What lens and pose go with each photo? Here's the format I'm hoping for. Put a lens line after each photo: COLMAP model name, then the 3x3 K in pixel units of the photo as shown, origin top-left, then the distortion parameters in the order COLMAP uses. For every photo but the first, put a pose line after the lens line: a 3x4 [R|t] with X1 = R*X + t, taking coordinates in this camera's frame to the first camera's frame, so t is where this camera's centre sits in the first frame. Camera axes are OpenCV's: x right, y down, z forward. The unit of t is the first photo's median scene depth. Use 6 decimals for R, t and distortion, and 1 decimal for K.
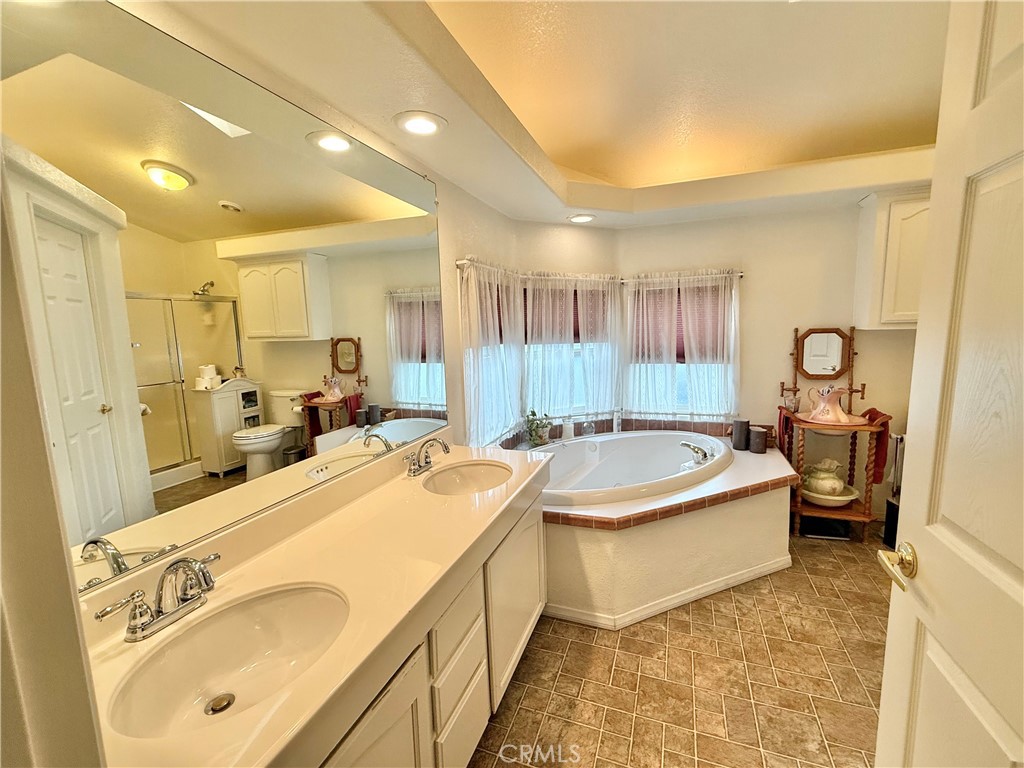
lens RADIAL K [[446.4, 0, 513.2], [0, 446.4, 383.5], [0, 0, 1]] dist [0.004548, 0.000140]
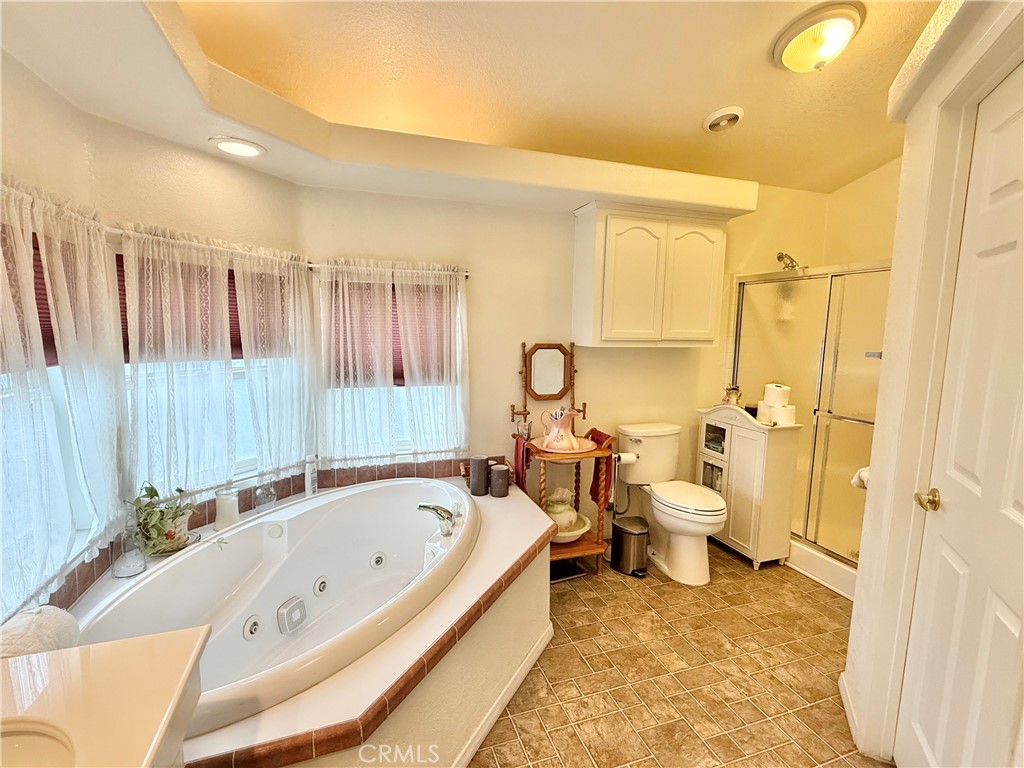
lens RADIAL K [[476.3, 0, 511.0], [0, 476.3, 384.5], [0, 0, 1]] dist [0.002027, 0.001728]
pose [[0.771662, -0.036154, 0.635004, 0.019915], [0.043811, 0.999033, 0.003640, -0.045101], [-0.634522, 0.025011, 0.772500, 0.289648]]
